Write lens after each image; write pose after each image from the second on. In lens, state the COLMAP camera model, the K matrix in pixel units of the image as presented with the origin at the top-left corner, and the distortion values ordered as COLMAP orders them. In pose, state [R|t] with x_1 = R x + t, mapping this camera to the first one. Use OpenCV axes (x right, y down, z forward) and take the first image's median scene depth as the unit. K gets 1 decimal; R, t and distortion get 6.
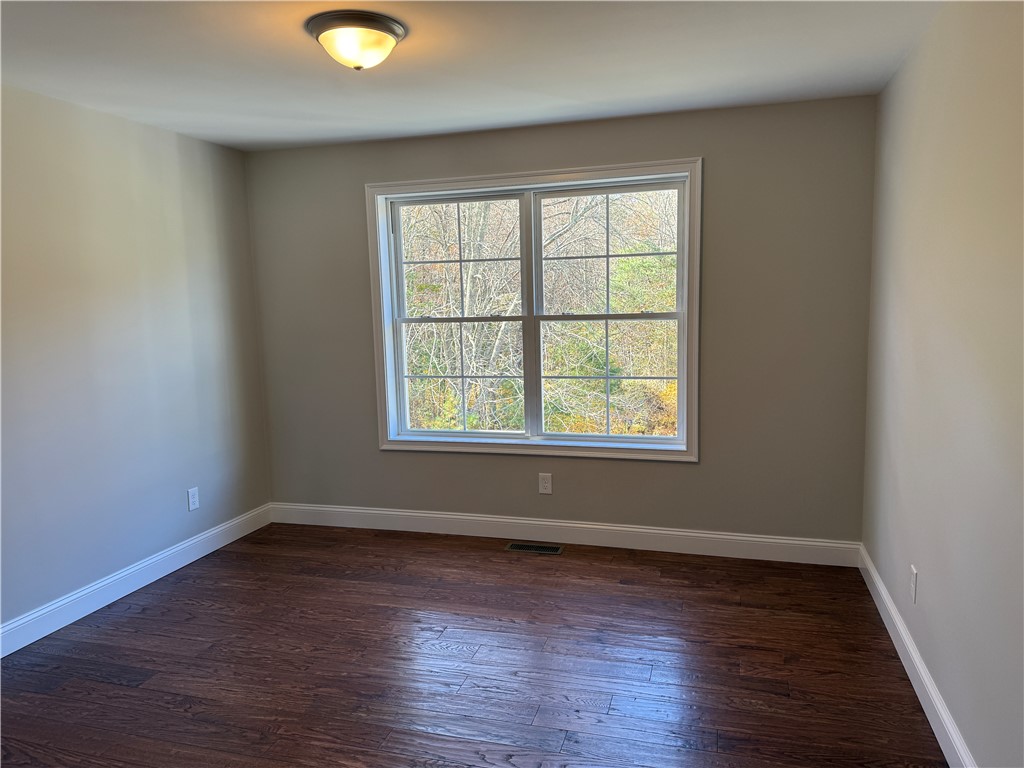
lens RADIAL K [[713.2, 0, 512.0], [0, 713.2, 384.0], [0, 0, 1]] dist [0.024306, -0.000893]
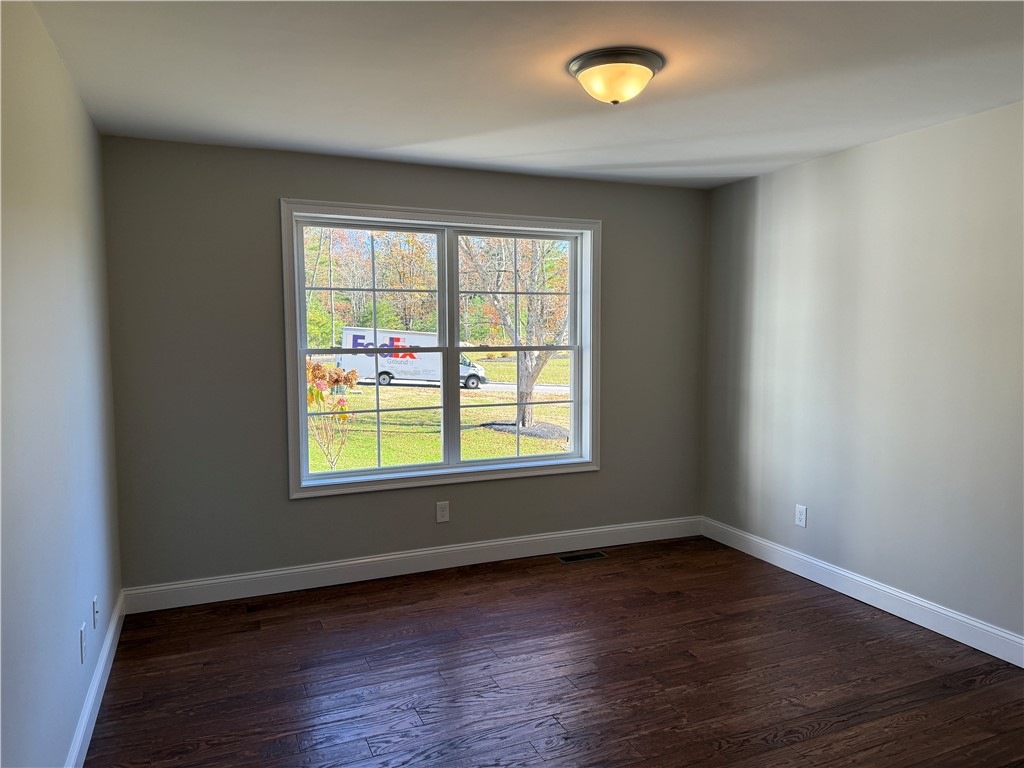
lens RADIAL K [[713.2, 0, 512.0], [0, 713.2, 384.0], [0, 0, 1]] dist [0.024306, -0.000893]
pose [[0.771286, -0.027124, 0.635910, -0.564247], [0.059463, 0.997793, -0.029563, -0.007164], [-0.633704, 0.060614, 0.771197, 0.155203]]
